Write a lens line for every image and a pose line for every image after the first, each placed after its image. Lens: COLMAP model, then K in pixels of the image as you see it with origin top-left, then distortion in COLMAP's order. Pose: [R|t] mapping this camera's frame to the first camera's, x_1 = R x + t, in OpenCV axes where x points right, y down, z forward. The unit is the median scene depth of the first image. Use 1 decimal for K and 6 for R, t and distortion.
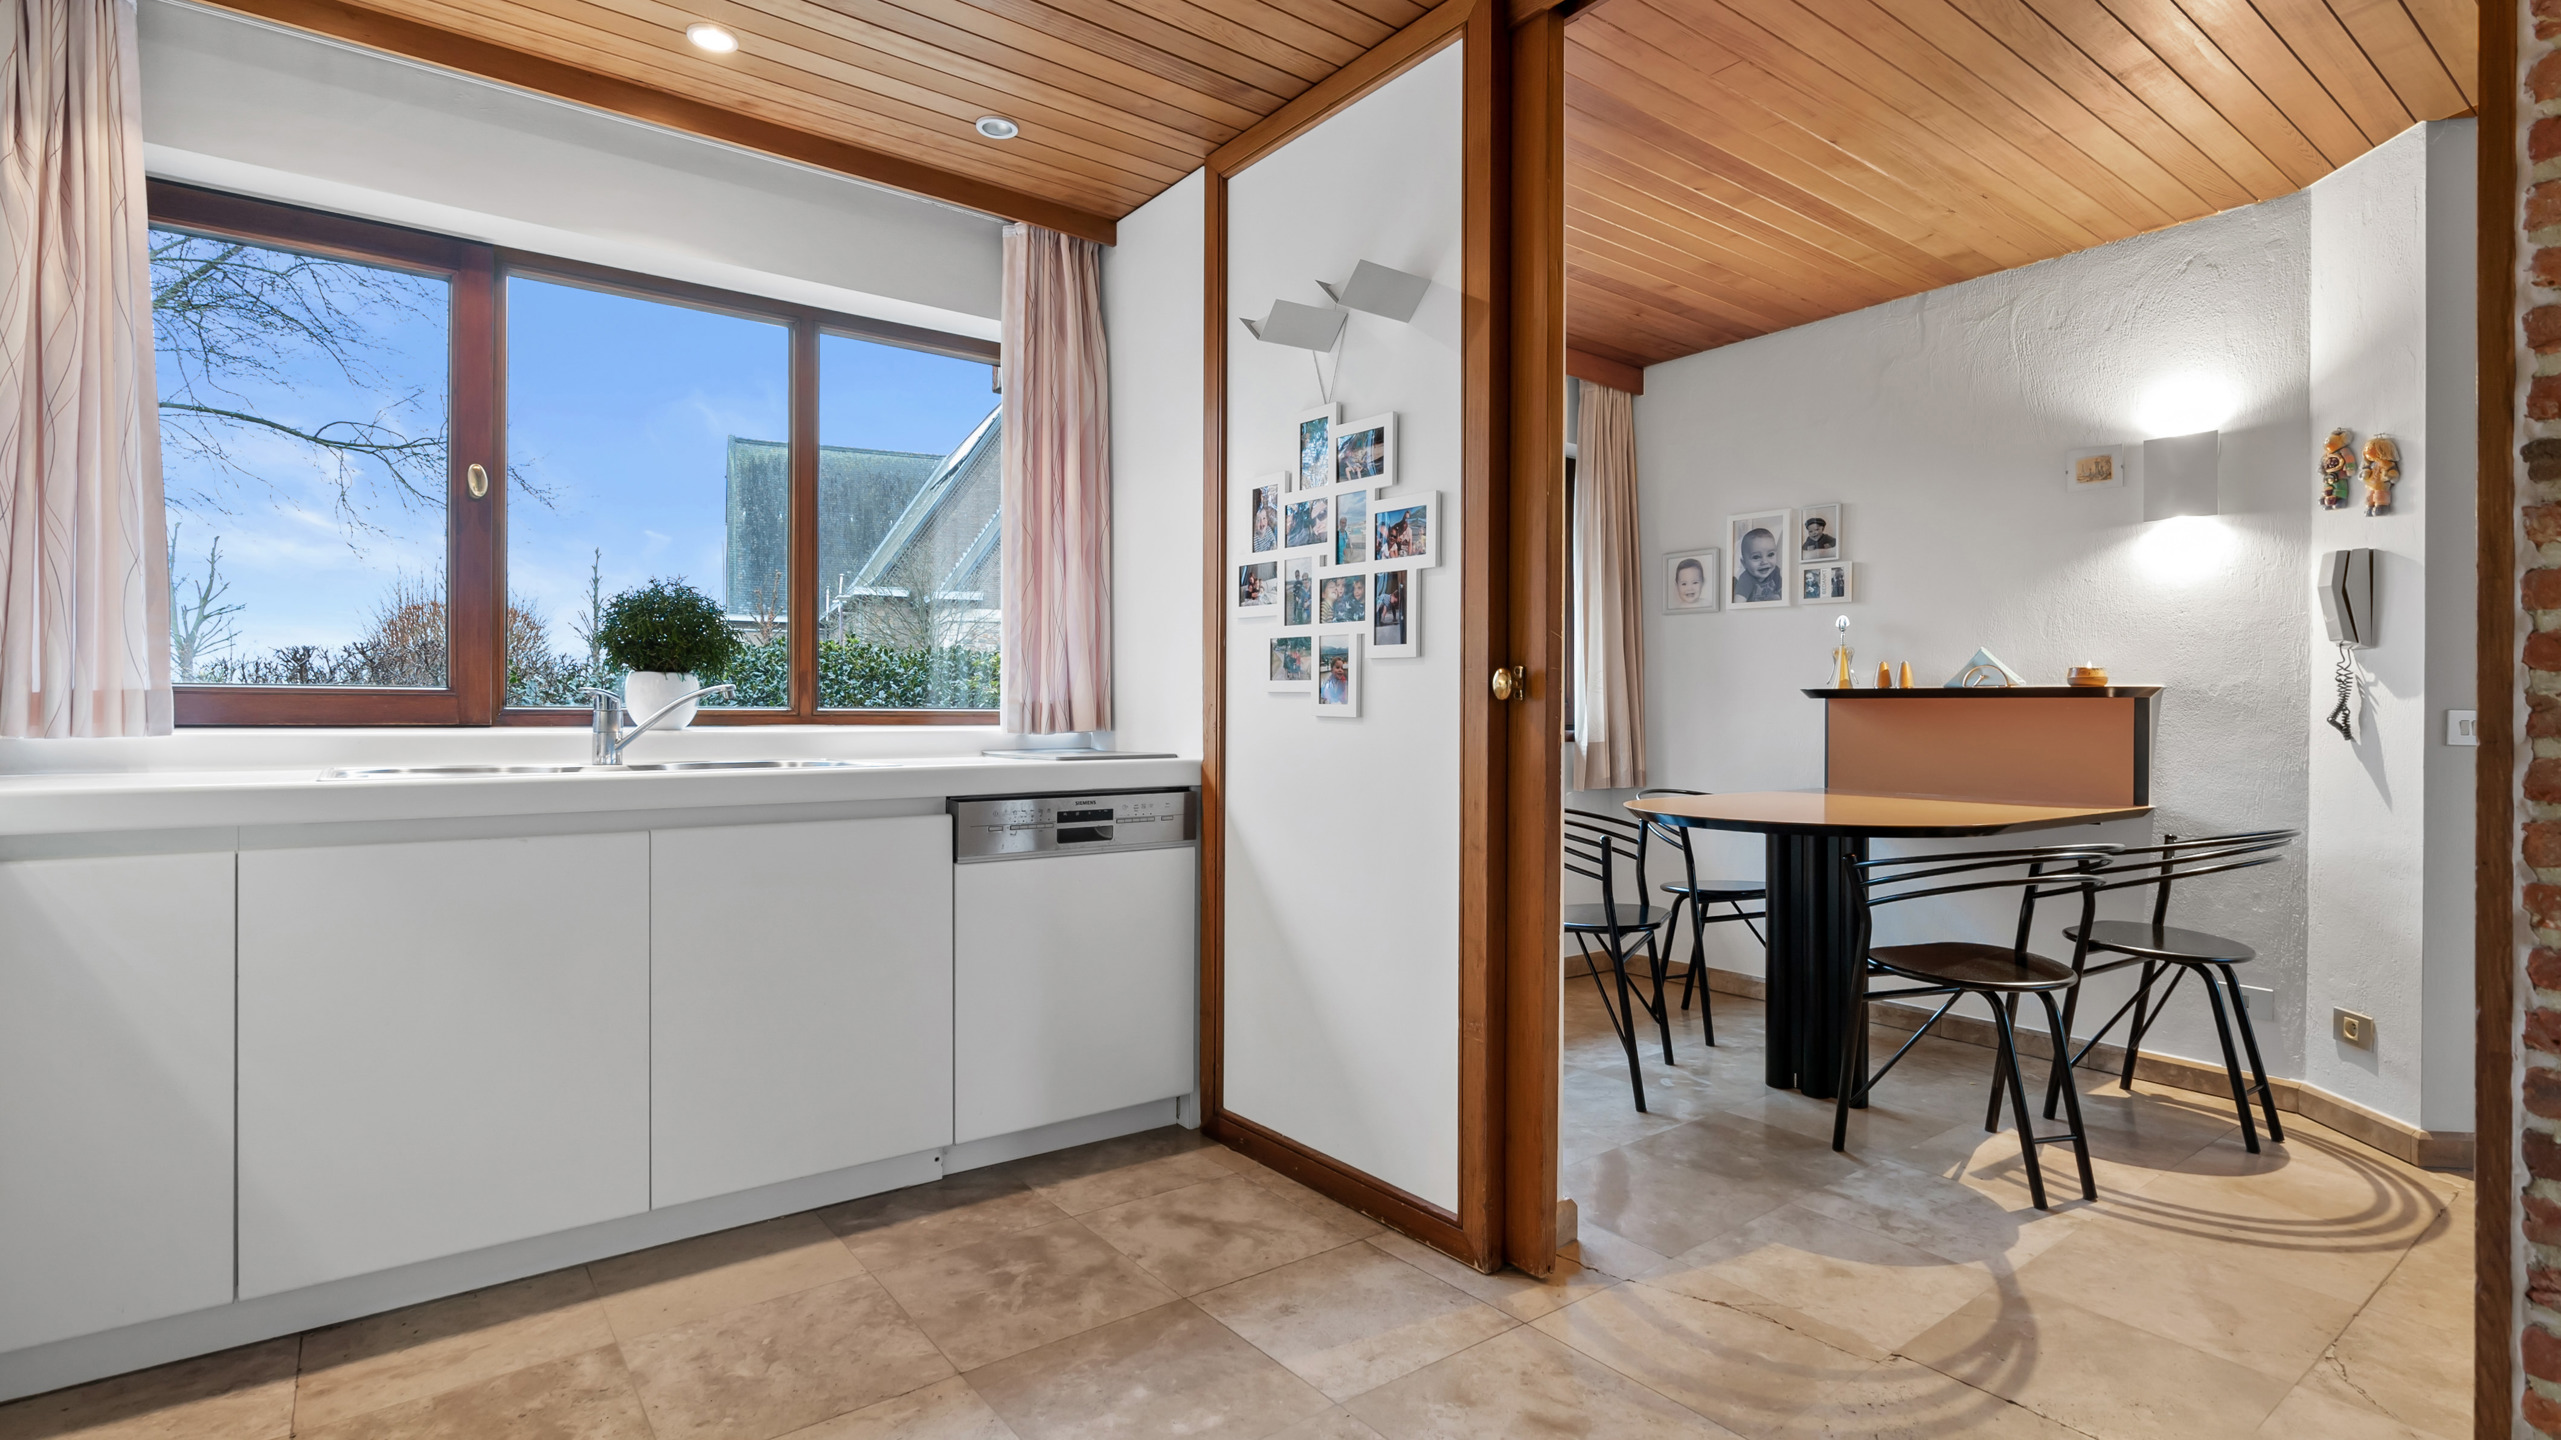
lens RADIAL K [[1182.7, 0, 1270.7], [0, 1182.7, 722.5], [0, 0, 1]] dist [0.002971, 0.000410]
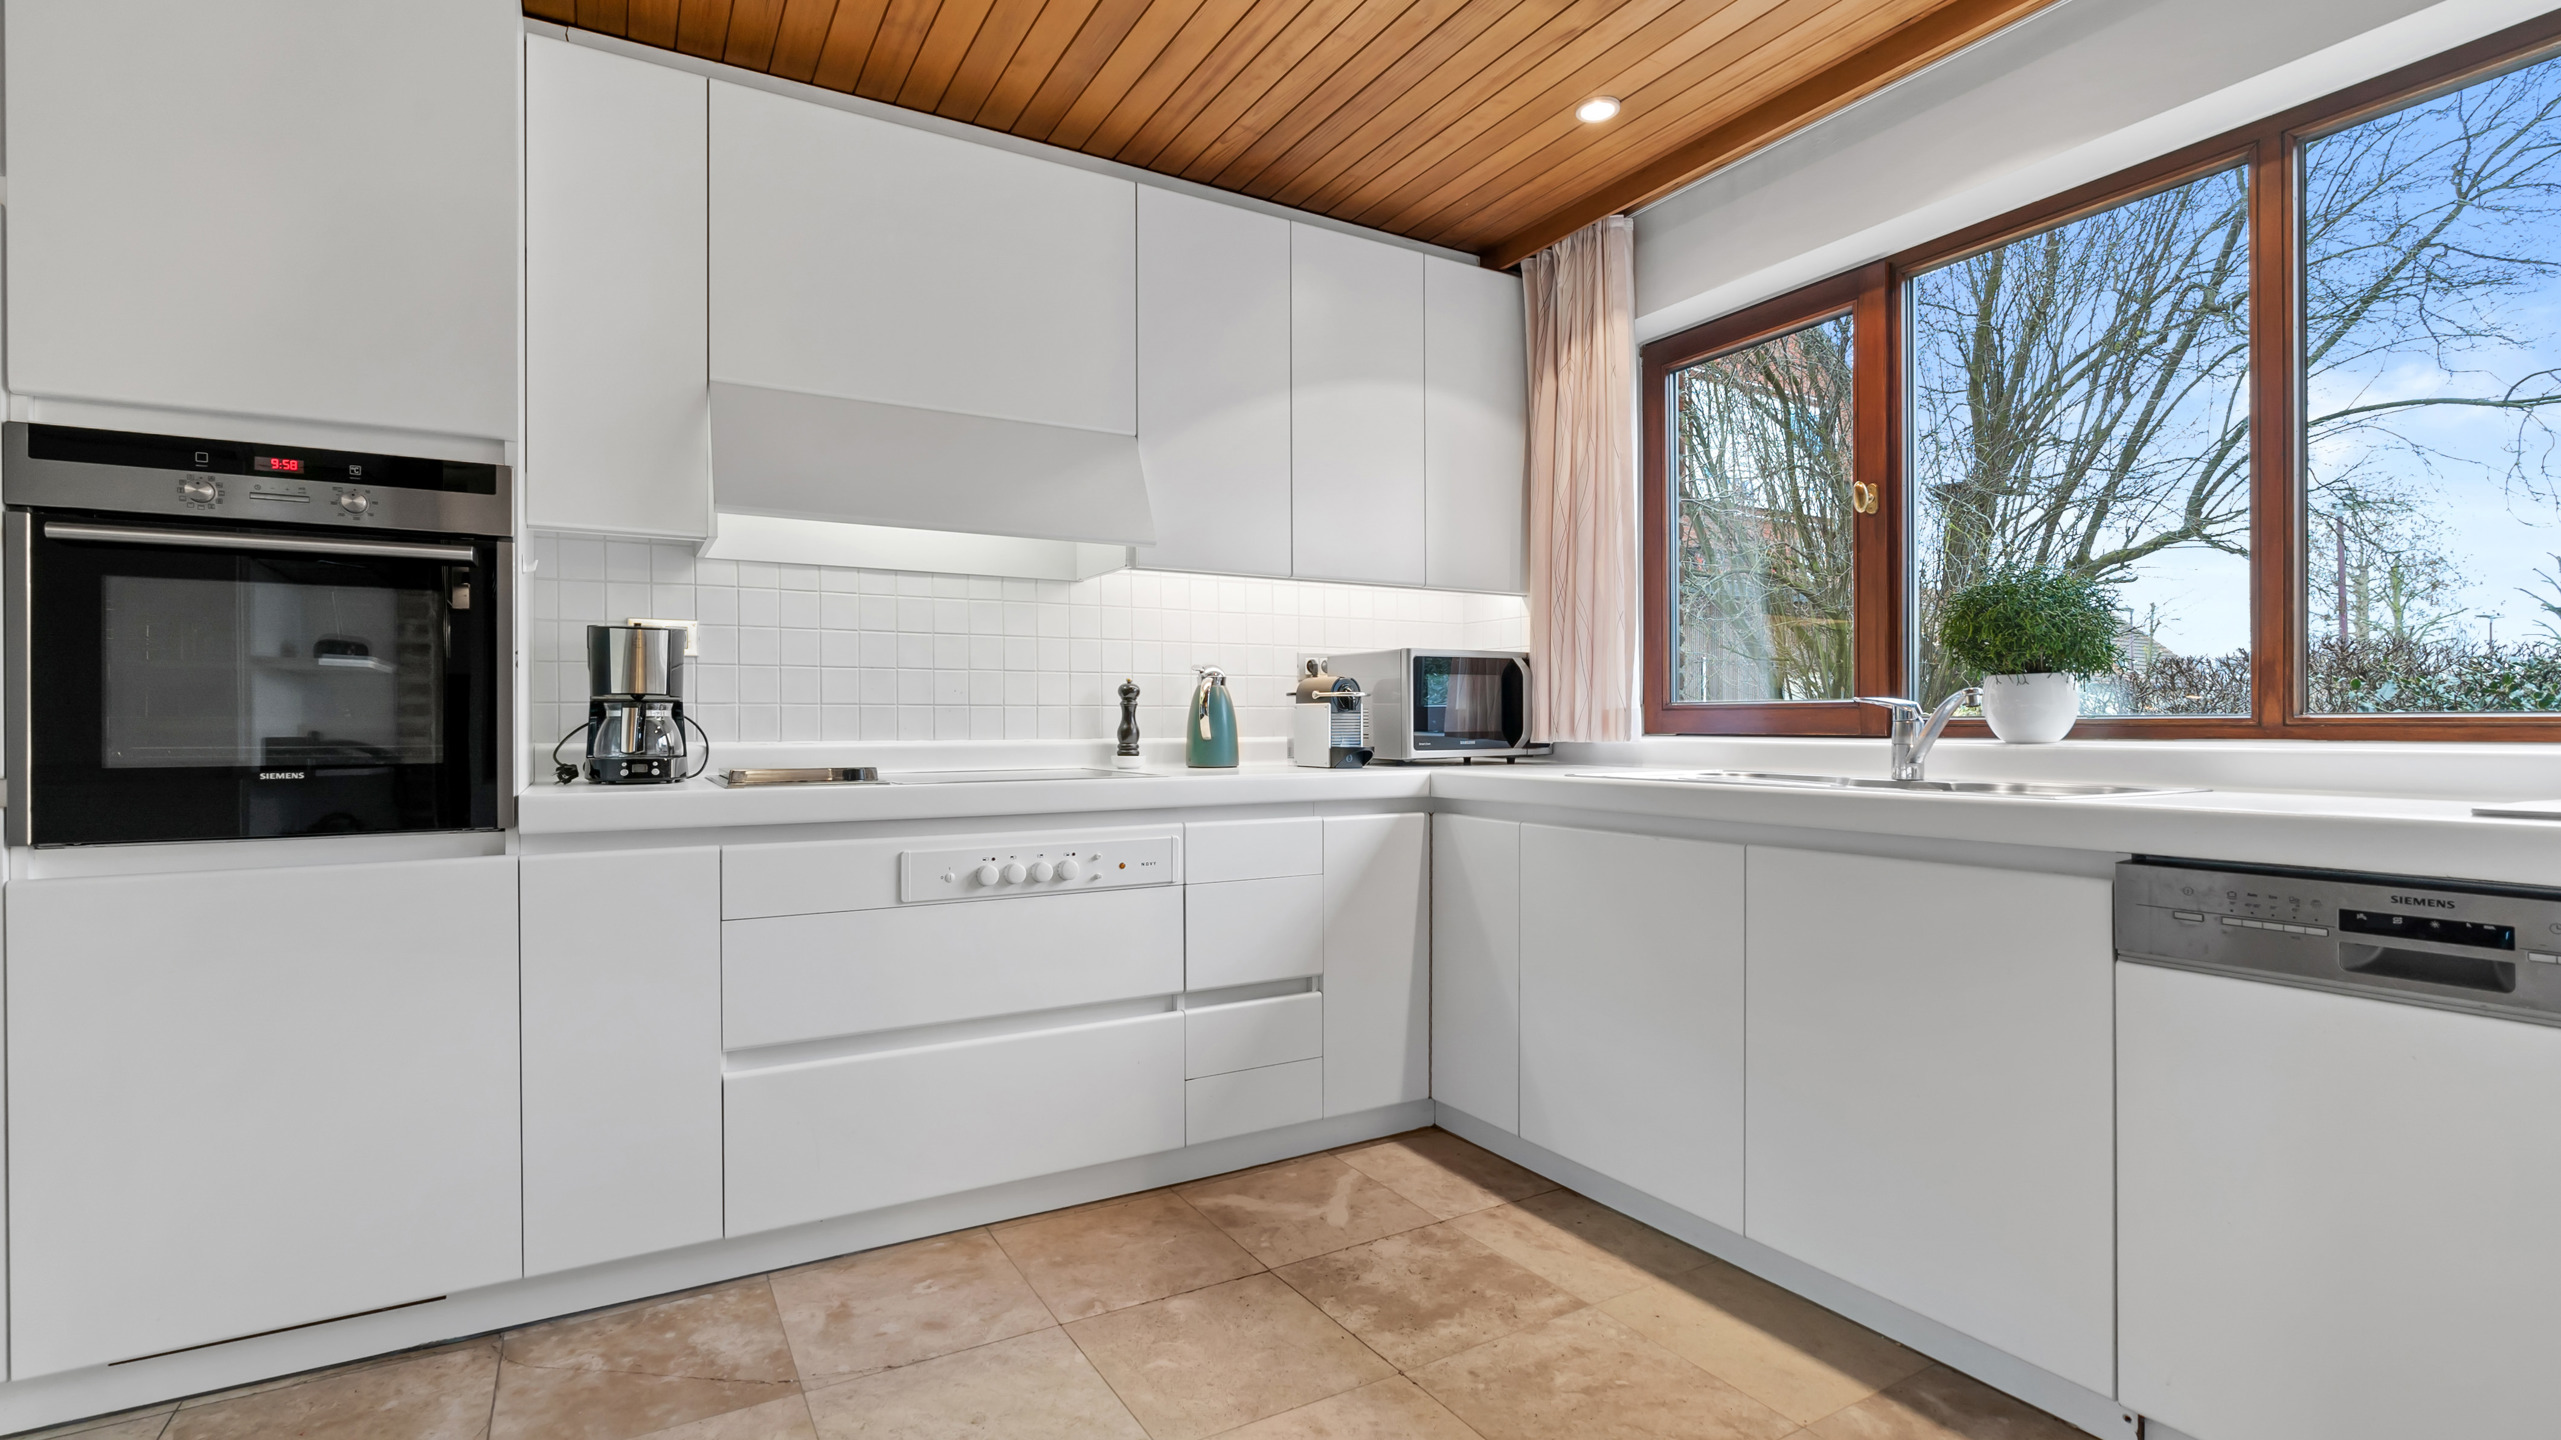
lens RADIAL K [[1182.7, 0, 1271.5], [0, 1182.7, 722.5], [0, 0, 1]] dist [0.002971, 0.000410]
pose [[-0.116006, -0.004305, -0.993239, 0.518405], [-0.005662, 0.999977, -0.003673, -0.003254], [0.993232, 0.005198, -0.116027, 0.773703]]
